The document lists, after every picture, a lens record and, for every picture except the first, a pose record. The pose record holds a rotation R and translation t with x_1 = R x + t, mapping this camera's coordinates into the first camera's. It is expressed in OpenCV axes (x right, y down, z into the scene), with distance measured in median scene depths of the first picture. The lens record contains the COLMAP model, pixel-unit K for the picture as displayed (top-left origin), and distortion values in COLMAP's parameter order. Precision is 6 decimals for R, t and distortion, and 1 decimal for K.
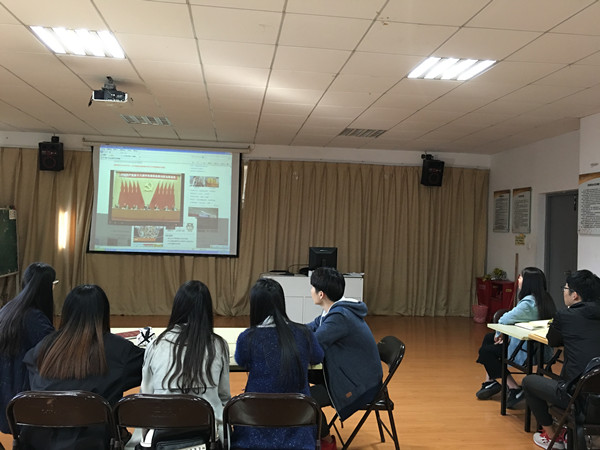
lens RADIAL K [[505.1, 0, 296.2], [0, 505.1, 224.3], [0, 0, 1]] dist [0.071199, -0.091053]
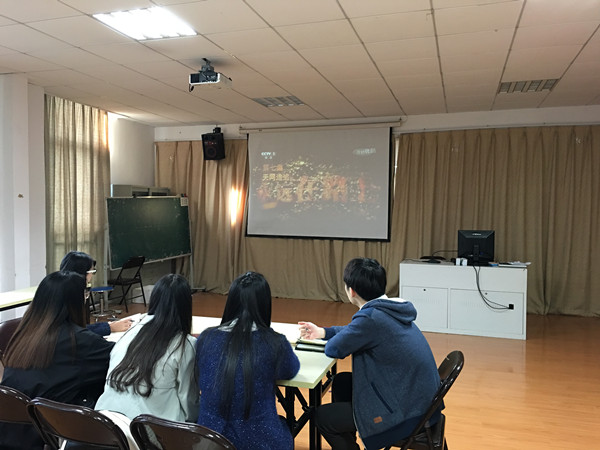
lens RADIAL K [[505.1, 0, 299.1], [0, 505.1, 224.3], [0, 0, 1]] dist [0.071199, -0.091053]
pose [[0.908854, -0.009023, -0.417016, 0.125538], [0.022758, 0.999349, 0.027977, 0.004746], [0.416492, -0.034917, 0.908469, 0.104037]]
